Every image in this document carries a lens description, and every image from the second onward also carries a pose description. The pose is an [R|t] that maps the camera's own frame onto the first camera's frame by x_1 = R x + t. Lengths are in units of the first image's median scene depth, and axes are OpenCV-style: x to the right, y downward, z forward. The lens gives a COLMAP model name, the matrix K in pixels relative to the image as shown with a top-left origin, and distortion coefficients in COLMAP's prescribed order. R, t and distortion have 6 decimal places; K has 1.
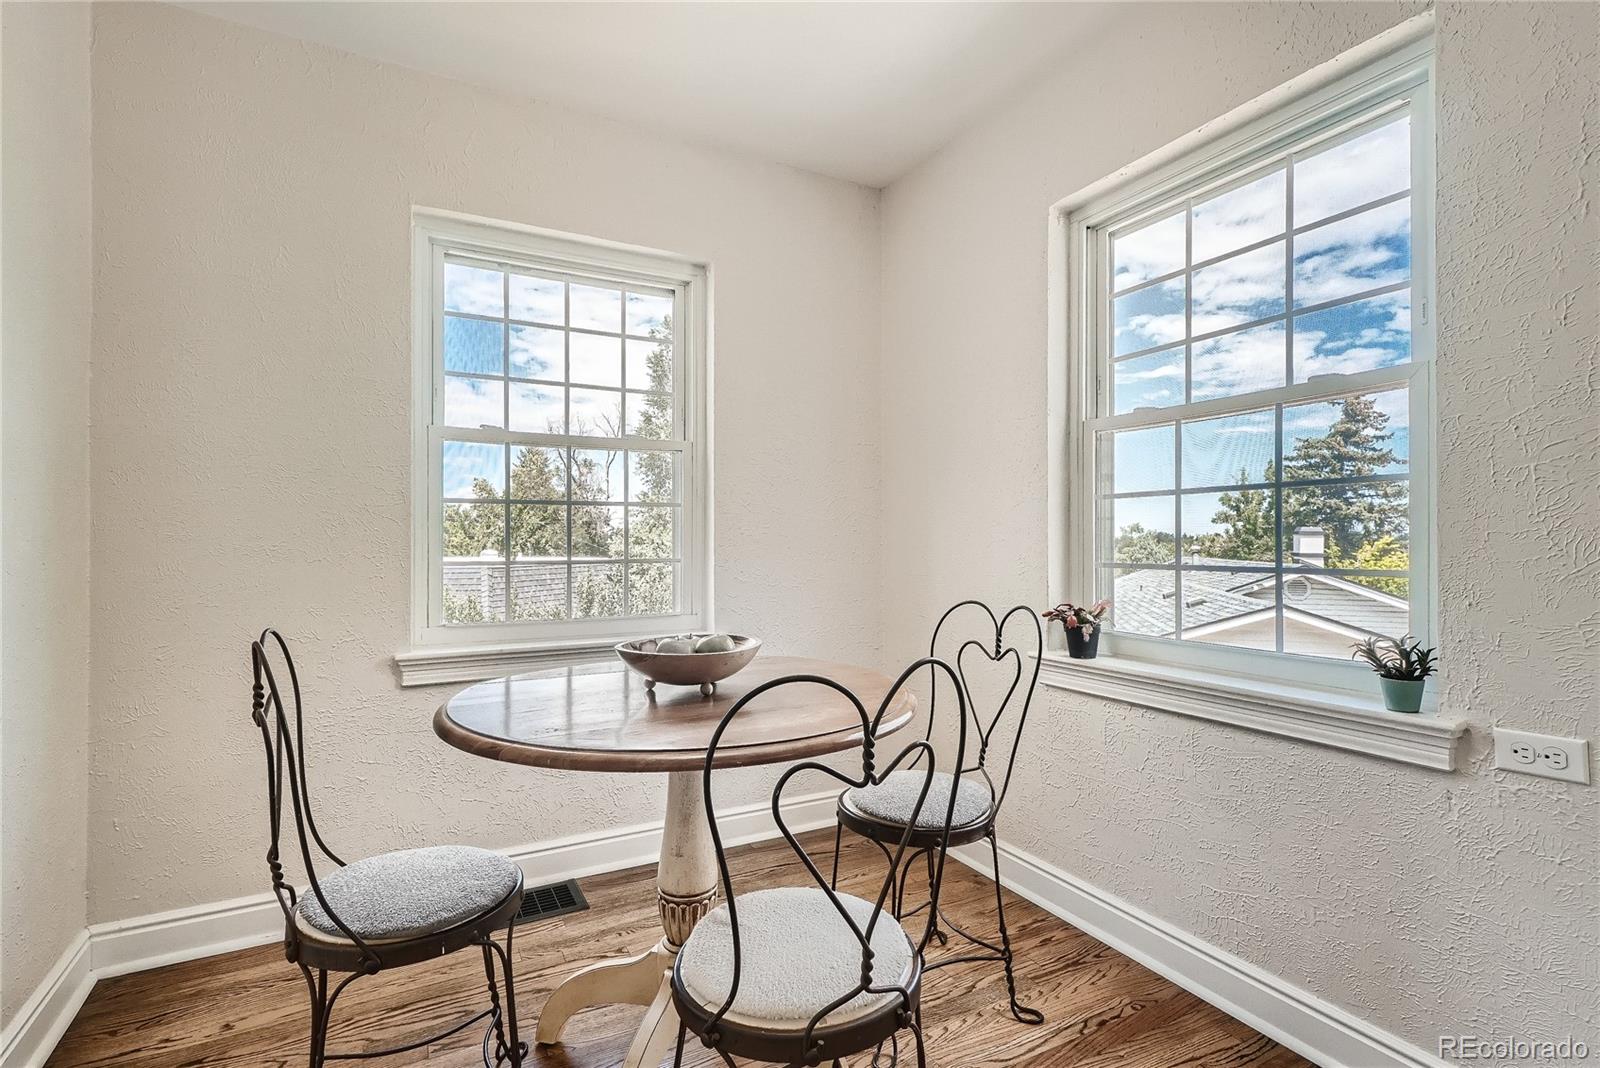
lens RADIAL K [[767.5, 0, 795.5], [0, 767.5, 529.4], [0, 0, 1]] dist [0.010827, 0.000288]
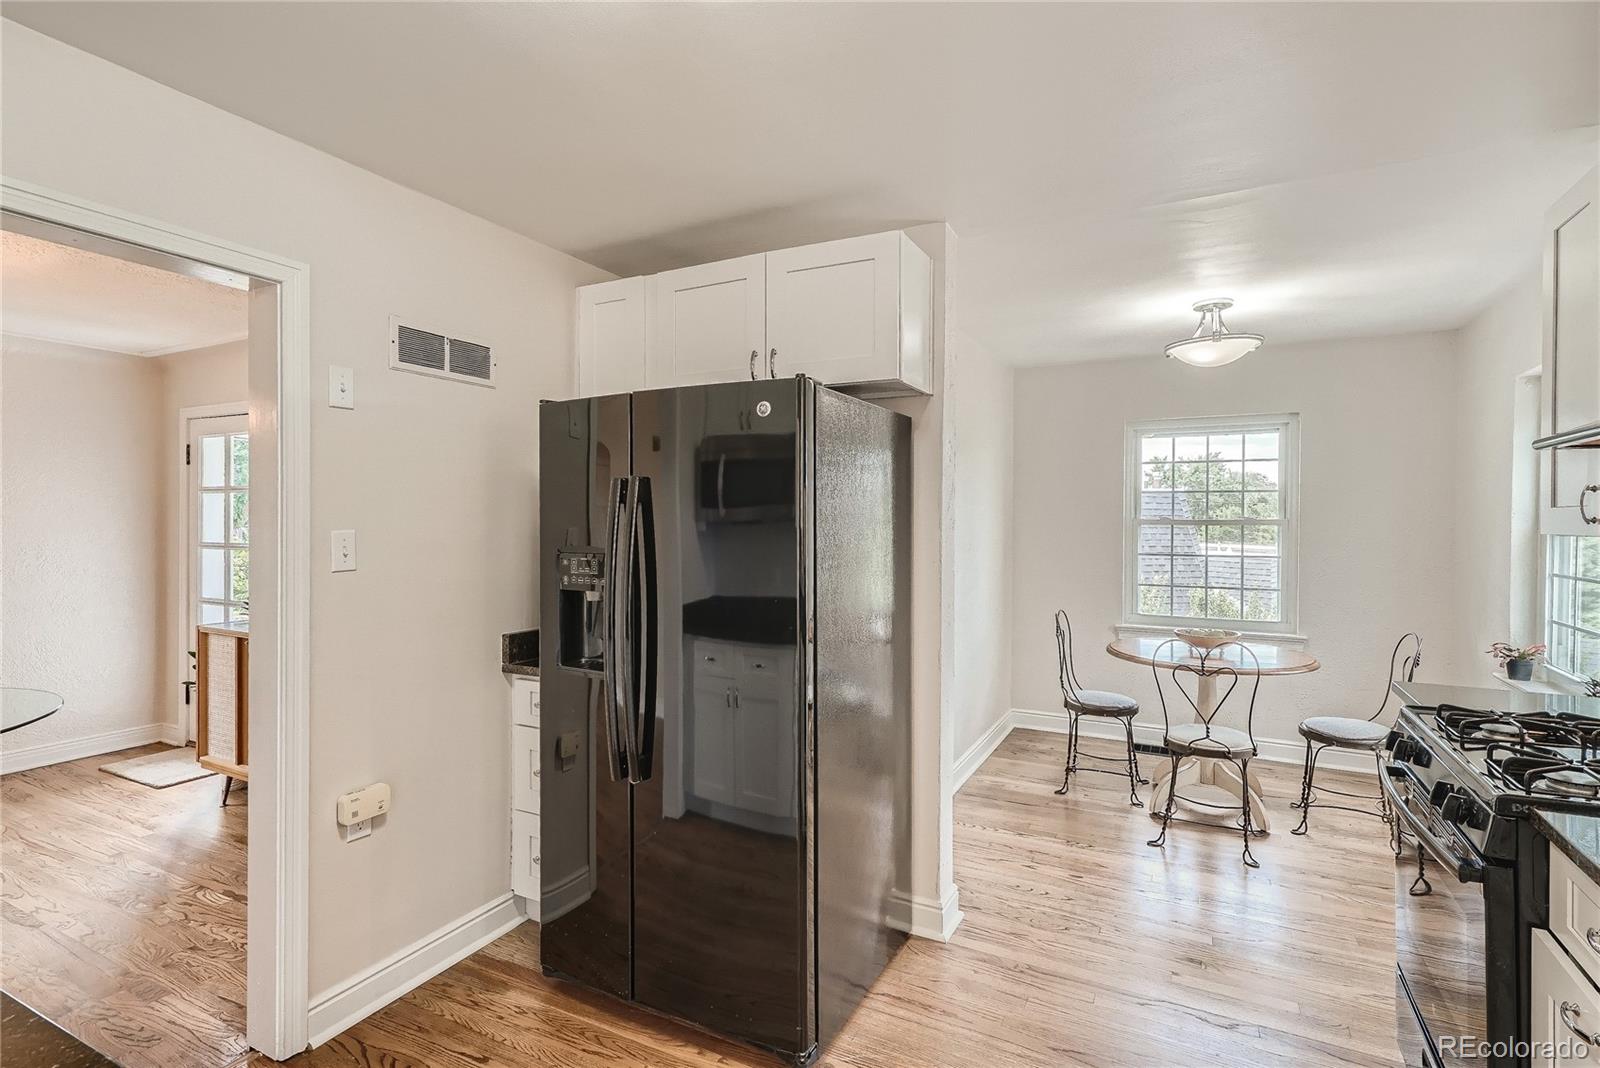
lens RADIAL K [[767.5, 0, 795.5], [0, 767.5, 529.4], [0, 0, 1]] dist [0.010827, 0.000288]
pose [[0.568769, 0.007112, -0.822466, 1.178284], [0.008380, 0.999861, 0.014440, -0.236172], [0.822455, -0.015105, 0.568630, -1.537171]]
